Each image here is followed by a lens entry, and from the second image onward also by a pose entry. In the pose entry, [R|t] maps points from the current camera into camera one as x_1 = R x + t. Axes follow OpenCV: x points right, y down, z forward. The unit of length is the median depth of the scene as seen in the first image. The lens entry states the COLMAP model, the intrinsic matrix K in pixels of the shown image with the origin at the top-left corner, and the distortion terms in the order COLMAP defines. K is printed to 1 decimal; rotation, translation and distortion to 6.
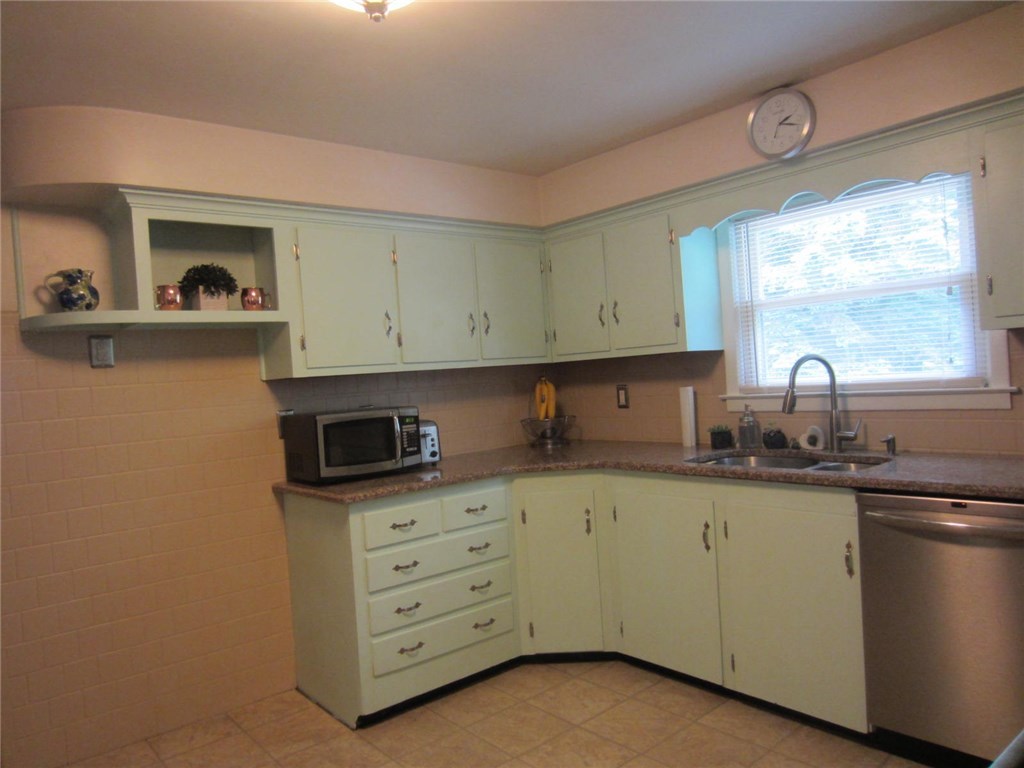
lens RADIAL K [[724.5, 0, 510.0], [0, 724.5, 384.3], [0, 0, 1]] dist [-0.033050, 0.019689]
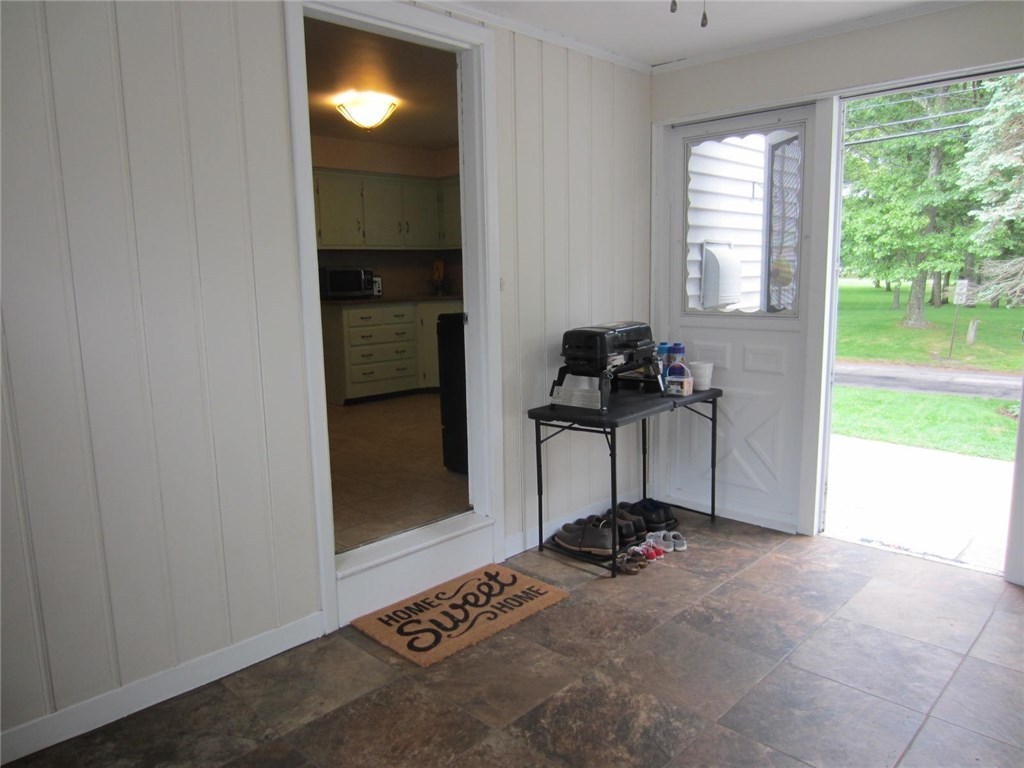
lens RADIAL K [[724.5, 0, 513.7], [0, 724.5, 384.6], [0, 0, 1]] dist [-0.033050, 0.019689]
pose [[0.994942, 0.031400, 0.095414, 0.090570], [-0.044580, 0.989245, 0.139310, 0.058249], [-0.090014, -0.142859, 0.985641, -1.145041]]
